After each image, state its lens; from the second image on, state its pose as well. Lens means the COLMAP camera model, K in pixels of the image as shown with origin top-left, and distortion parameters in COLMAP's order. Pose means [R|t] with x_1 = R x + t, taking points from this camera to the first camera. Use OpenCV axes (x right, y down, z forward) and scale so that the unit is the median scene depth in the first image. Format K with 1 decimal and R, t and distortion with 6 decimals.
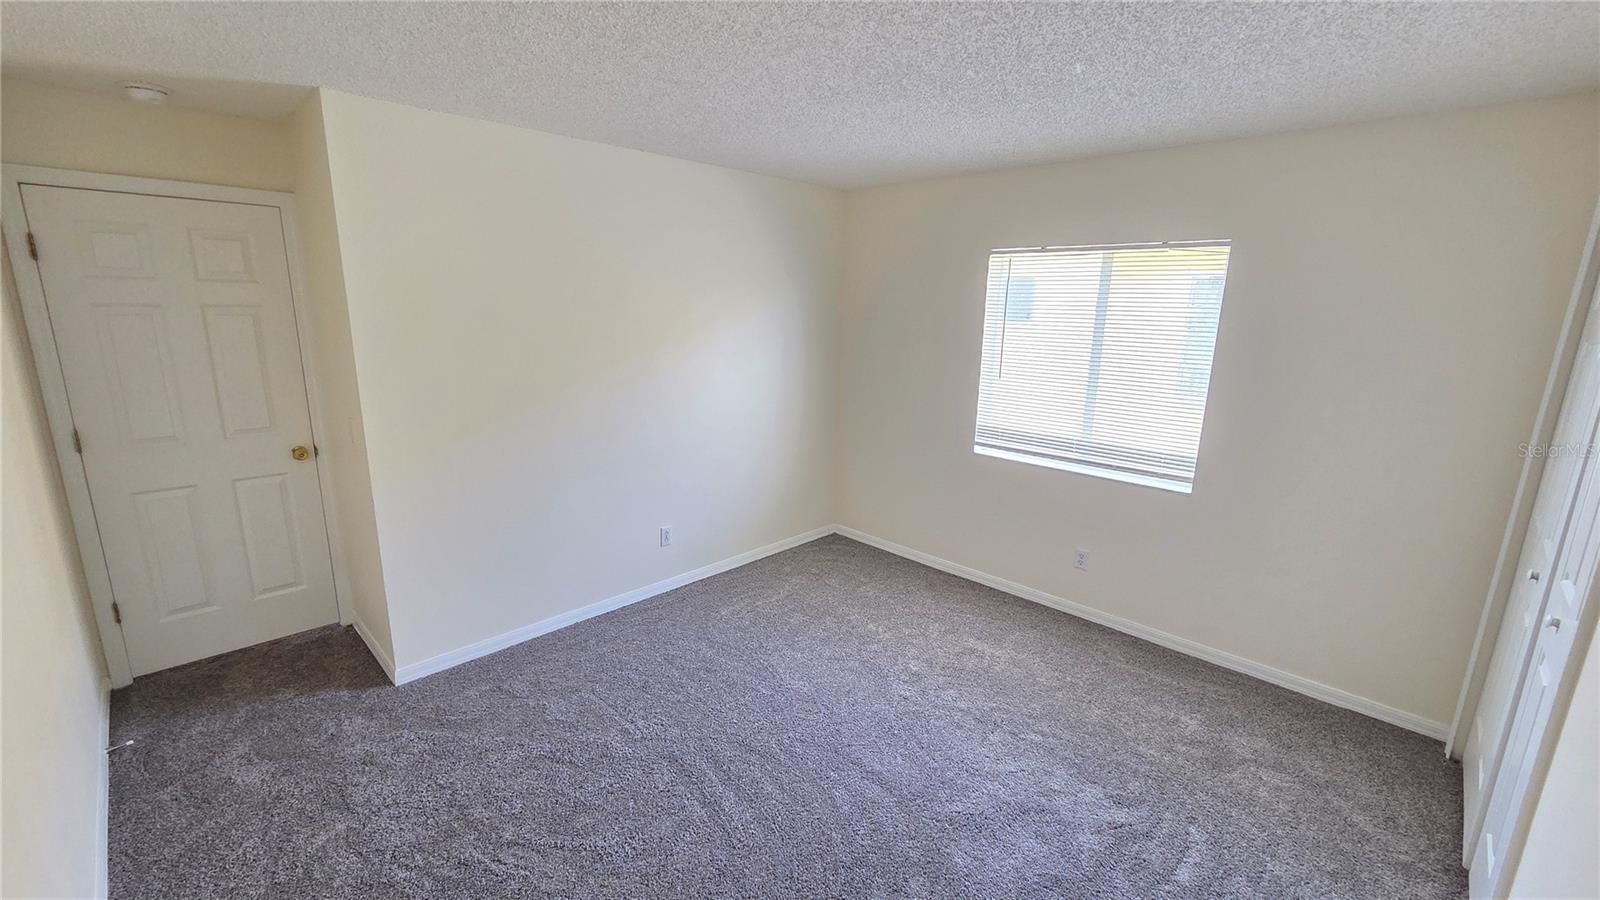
lens RADIAL K [[655.8, 0, 797.2], [0, 655.8, 452.3], [0, 0, 1]] dist [0.005713, -0.006863]
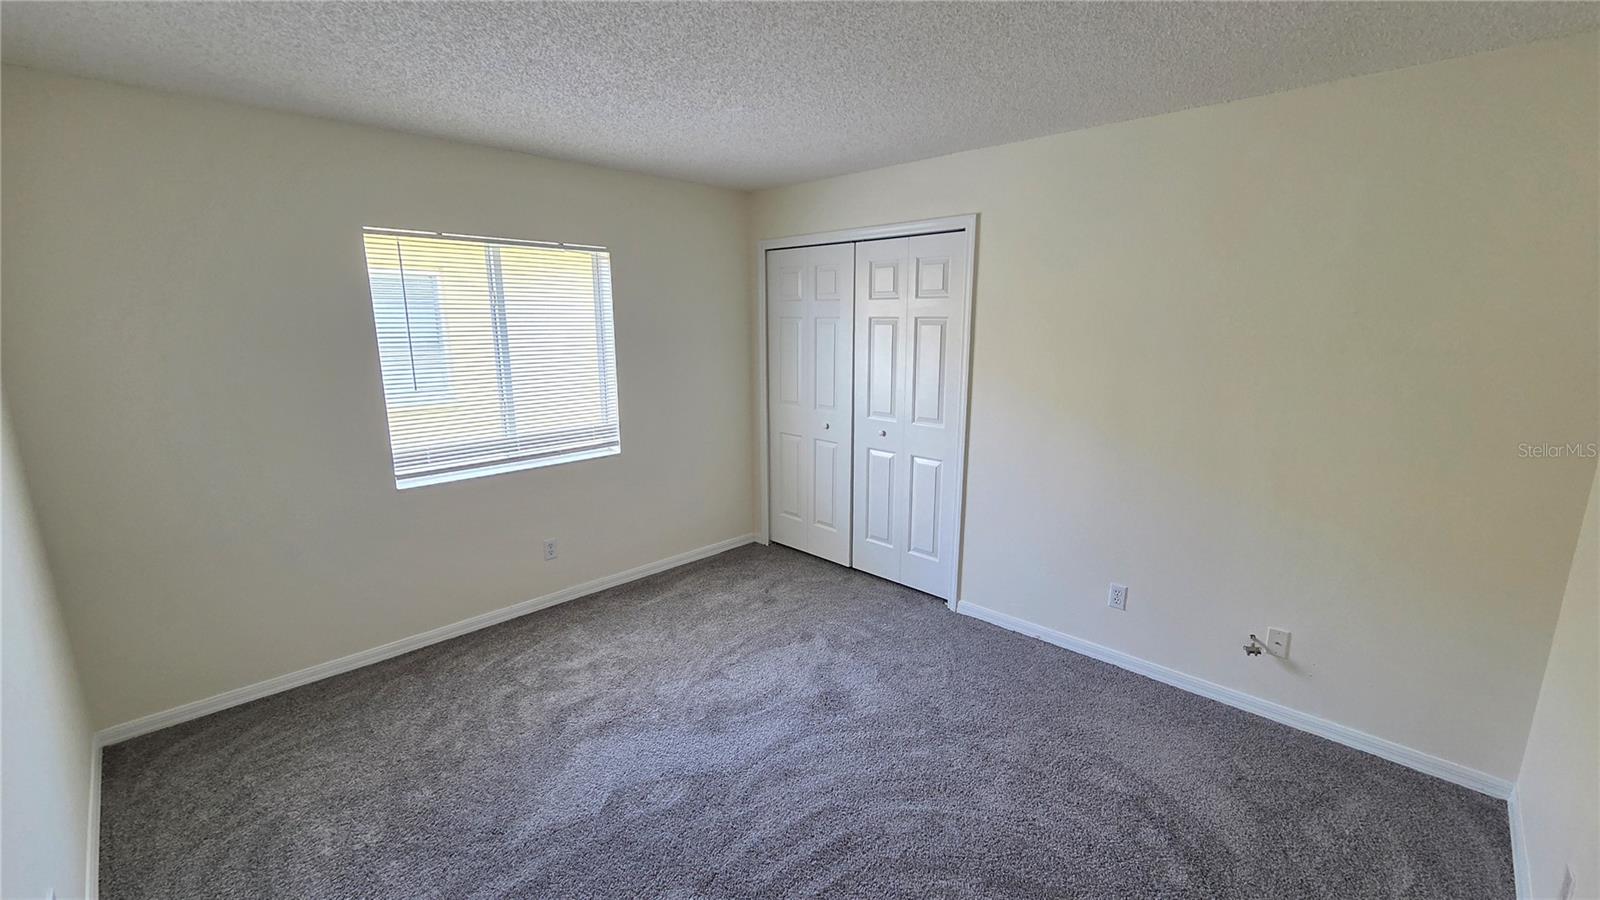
lens RADIAL K [[655.8, 0, 797.2], [0, 655.8, 452.3], [0, 0, 1]] dist [0.005713, -0.006863]
pose [[0.000016, -0.219950, 0.975511, -0.559474], [0.225366, 0.950416, 0.214288, -0.118742], [-0.974274, 0.219844, 0.049585, 0.574616]]
